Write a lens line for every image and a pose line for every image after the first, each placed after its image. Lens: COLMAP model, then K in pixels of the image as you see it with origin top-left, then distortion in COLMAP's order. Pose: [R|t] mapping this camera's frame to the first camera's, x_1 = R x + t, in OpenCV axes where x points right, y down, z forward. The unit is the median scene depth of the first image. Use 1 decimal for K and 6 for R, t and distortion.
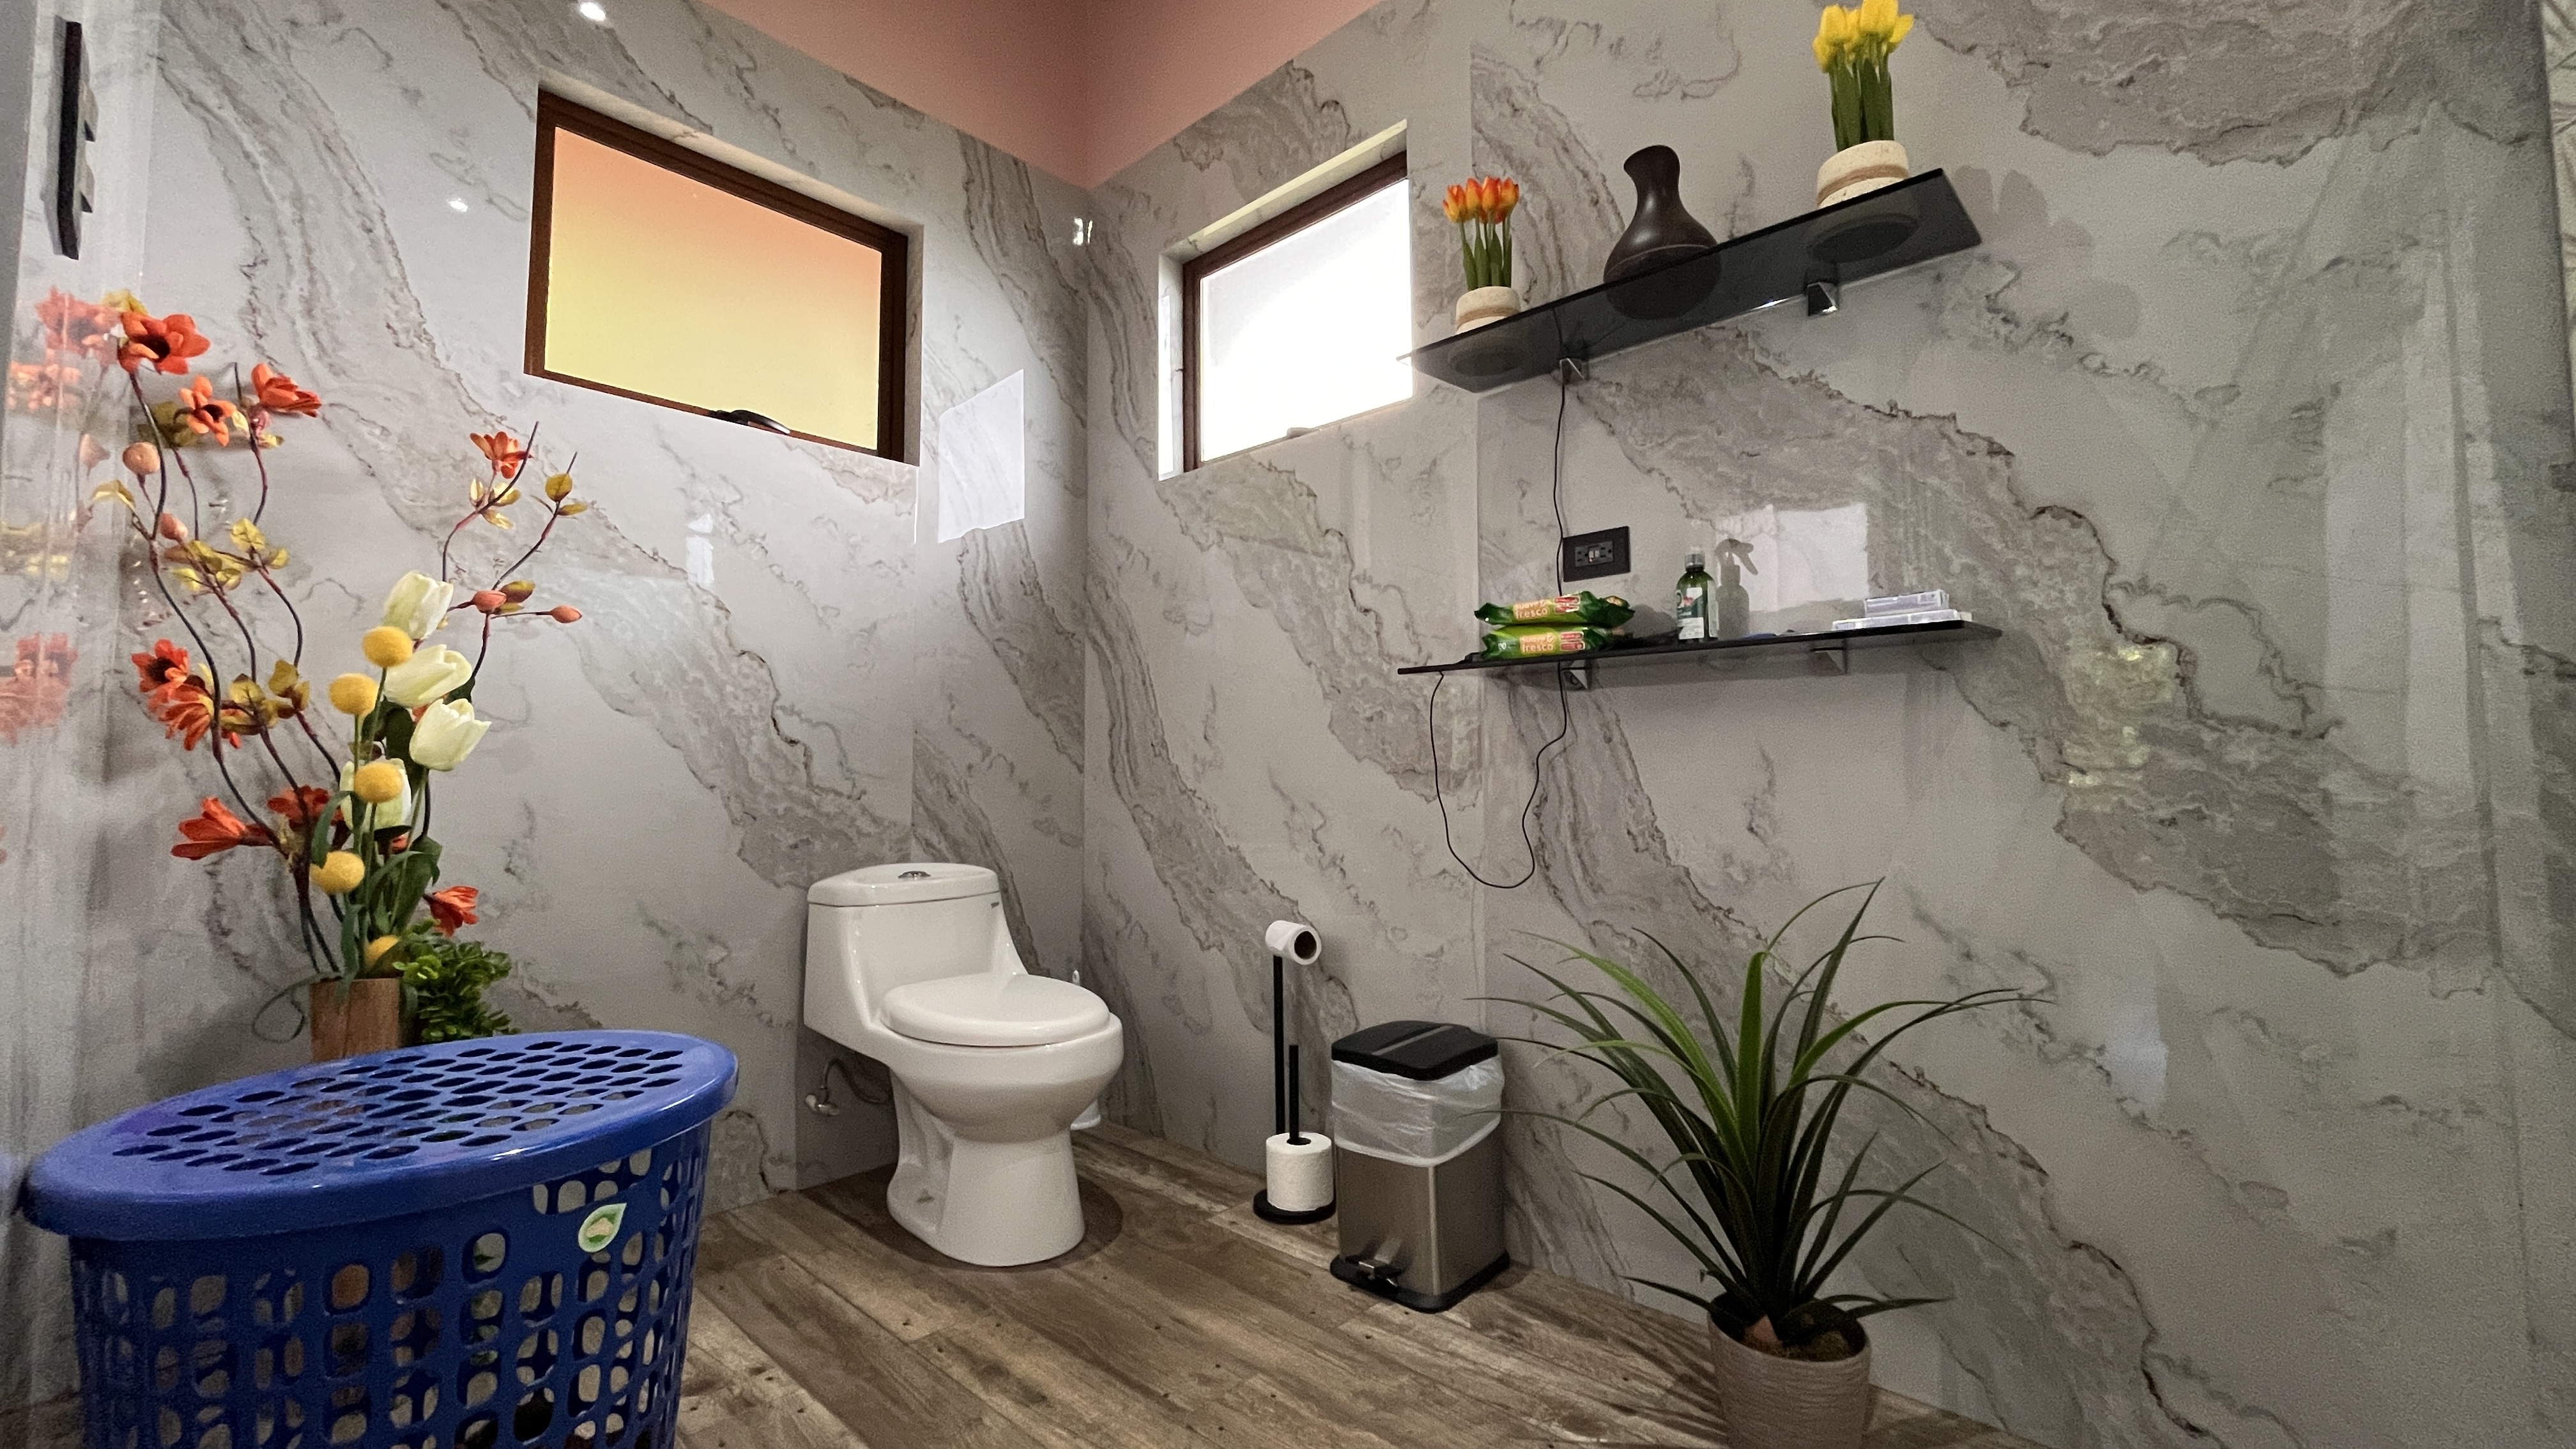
lens RADIAL K [[1044.9, 0, 1290.7], [0, 1044.9, 720.7], [0, 0, 1]] dist [-0.001768, -0.000090]
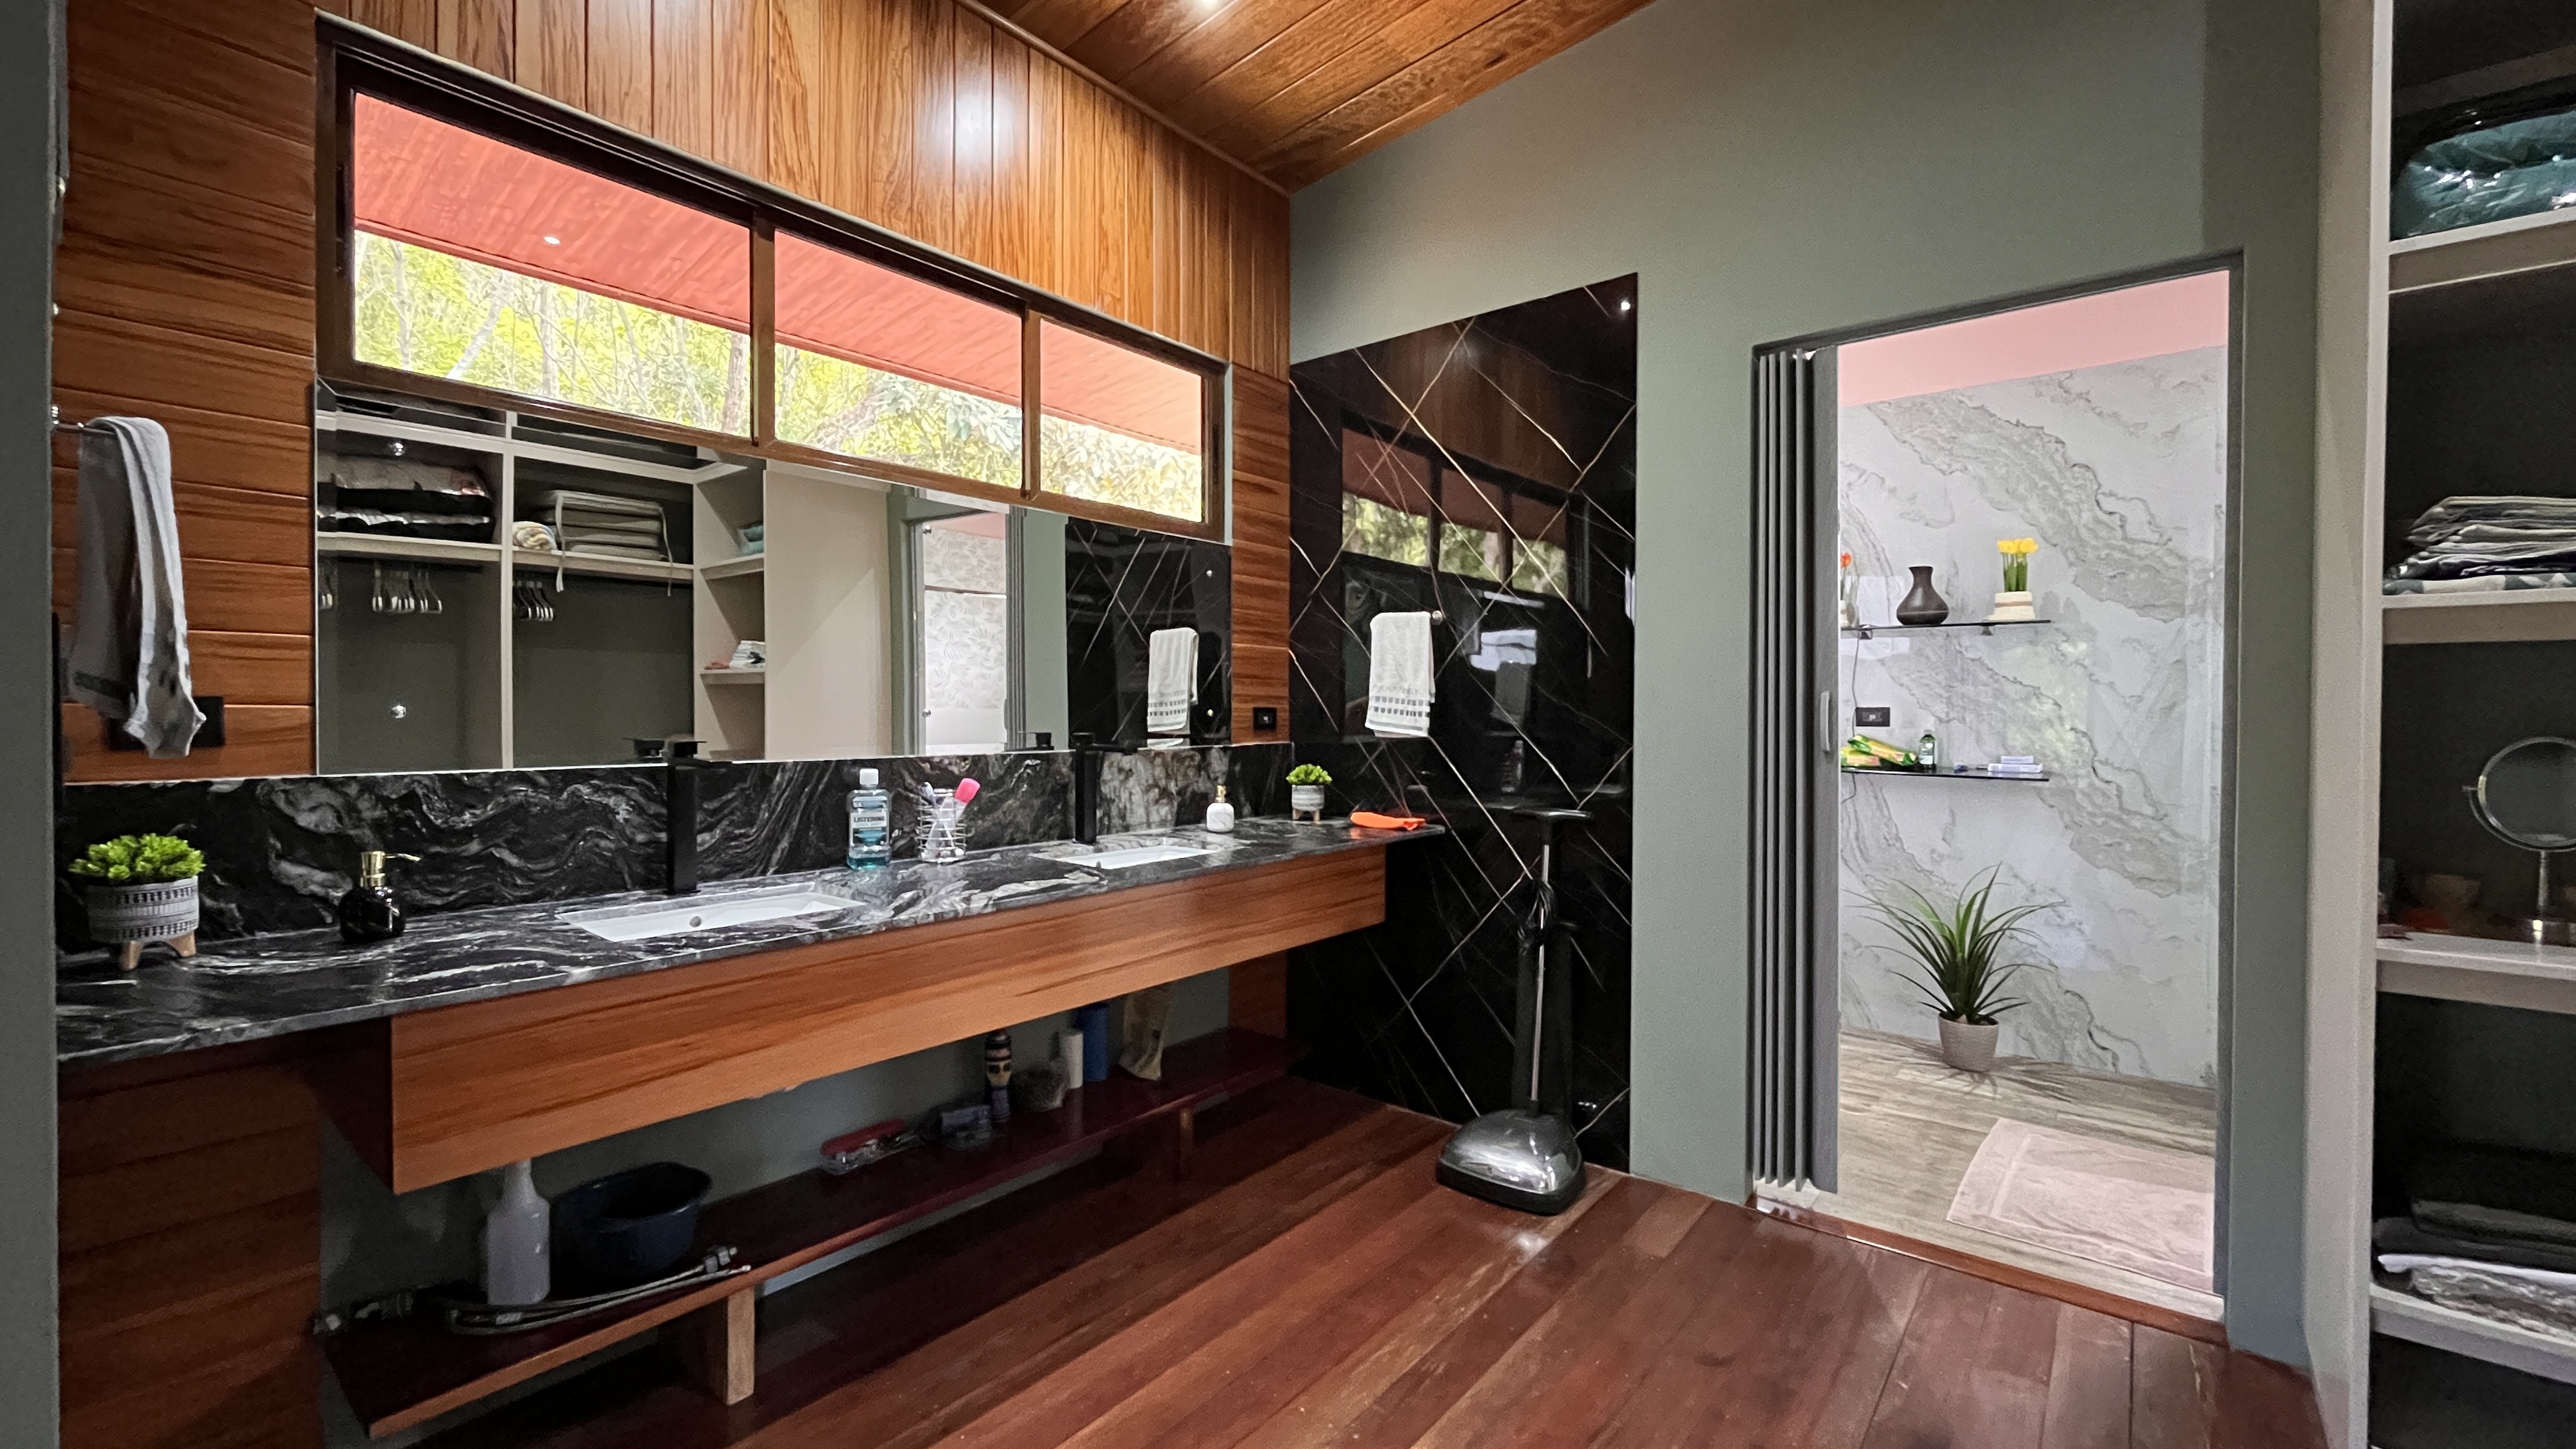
lens RADIAL K [[1044.9, 0, 1281.9], [0, 1044.9, 719.9], [0, 0, 1]] dist [-0.001768, -0.000090]
pose [[0.999375, 0.006742, 0.034707, -1.405222], [-0.009297, 0.997217, 0.073968, -0.401663], [-0.034112, -0.074244, 0.996657, -1.609348]]
